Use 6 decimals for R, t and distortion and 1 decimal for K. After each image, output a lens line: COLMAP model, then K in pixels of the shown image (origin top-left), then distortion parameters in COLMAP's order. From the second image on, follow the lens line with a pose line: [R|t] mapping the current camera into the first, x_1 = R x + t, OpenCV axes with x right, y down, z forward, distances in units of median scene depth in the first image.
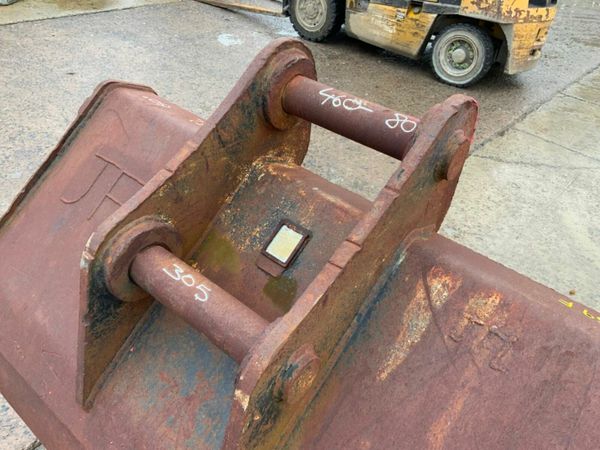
lens RADIAL K [[498.7, 0, 300.9], [0, 498.7, 225.5], [0, 0, 1]] dist [0.054166, -0.110658]
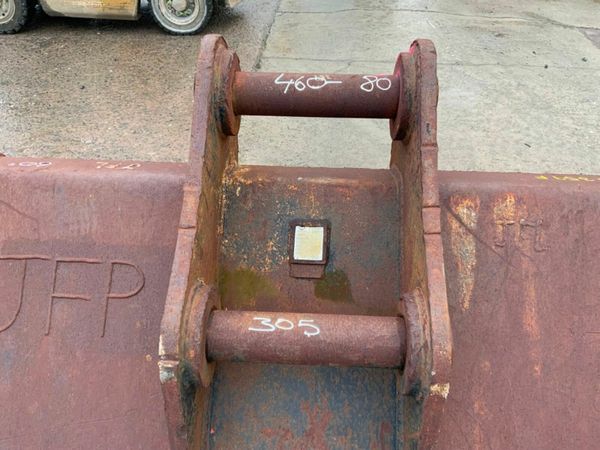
lens RADIAL K [[498.7, 0, 300.9], [0, 498.7, 226.5], [0, 0, 1]] dist [0.054166, -0.110658]
pose [[0.796846, -0.448399, 0.404938, -0.438675], [0.408267, 0.893673, 0.186190, -0.185420], [-0.445369, 0.016958, 0.895186, 0.150373]]
